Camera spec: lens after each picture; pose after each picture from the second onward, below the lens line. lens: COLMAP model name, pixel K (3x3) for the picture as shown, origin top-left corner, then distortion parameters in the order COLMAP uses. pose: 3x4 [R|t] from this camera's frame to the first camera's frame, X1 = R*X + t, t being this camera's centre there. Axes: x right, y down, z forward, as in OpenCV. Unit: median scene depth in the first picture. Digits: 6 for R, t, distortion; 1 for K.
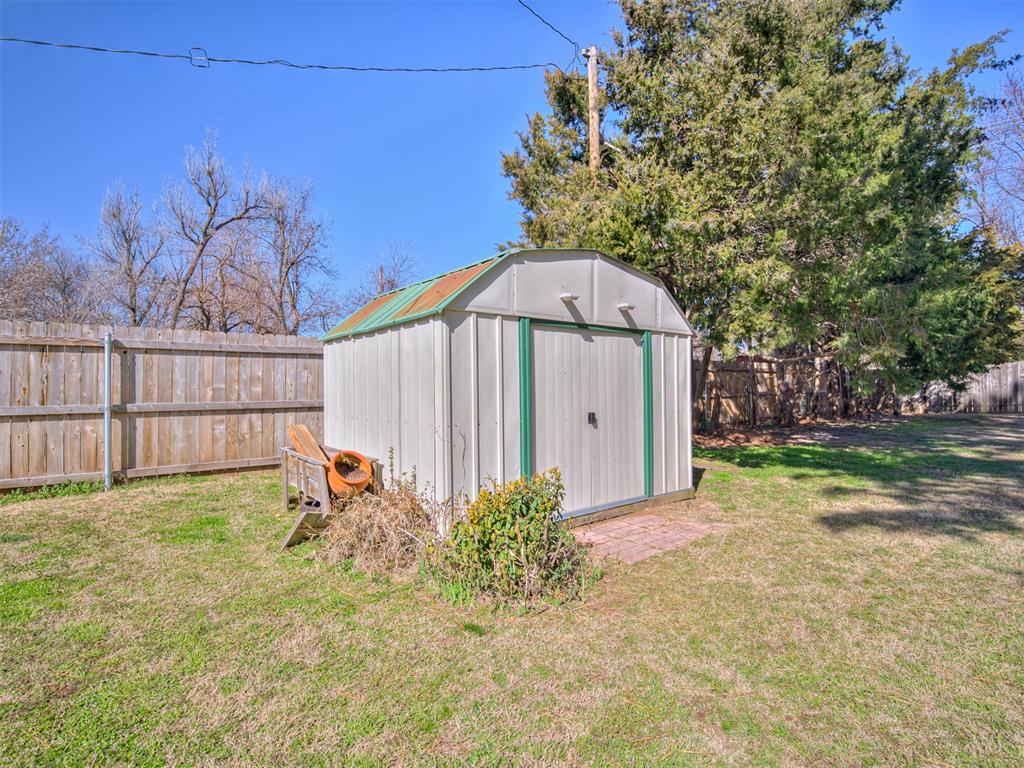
lens RADIAL K [[524.0, 0, 525.7], [0, 524.0, 386.8], [0, 0, 1]] dist [-0.028581, -0.000270]
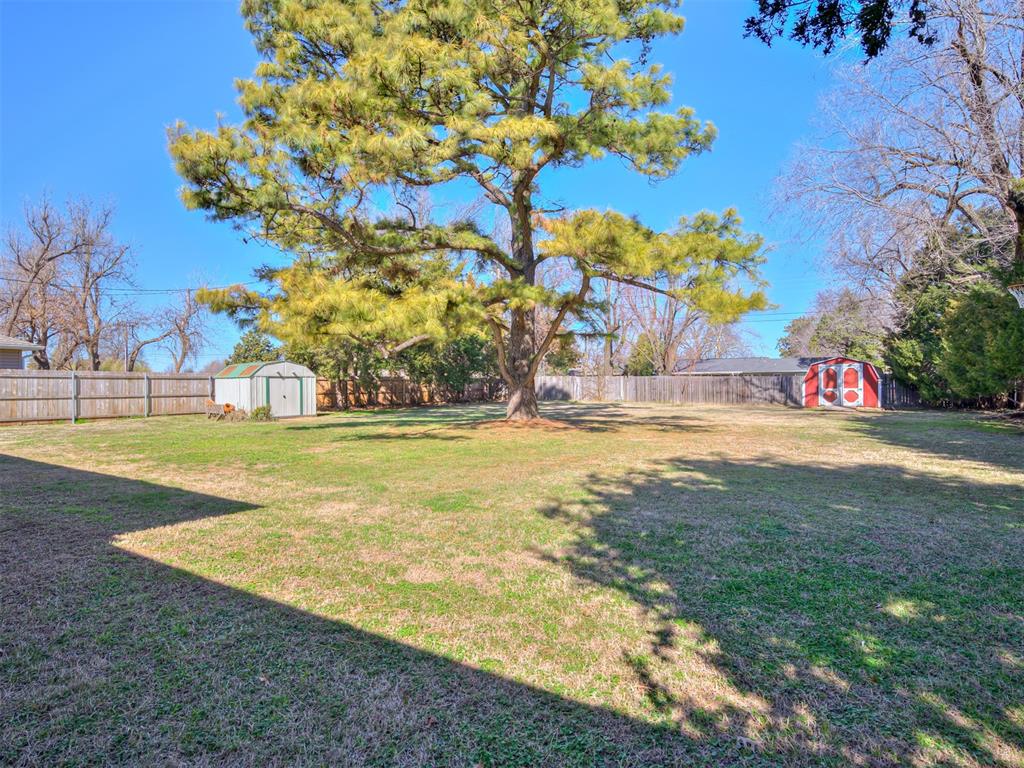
lens RADIAL K [[524.0, 0, 525.7], [0, 524.0, 386.8], [0, 0, 1]] dist [-0.028581, -0.000270]
pose [[0.940356, 0.004380, 0.340165, 0.451093], [-0.006373, 0.999968, 0.004741, -0.050255], [-0.340133, -0.006626, 0.940354, -3.246993]]
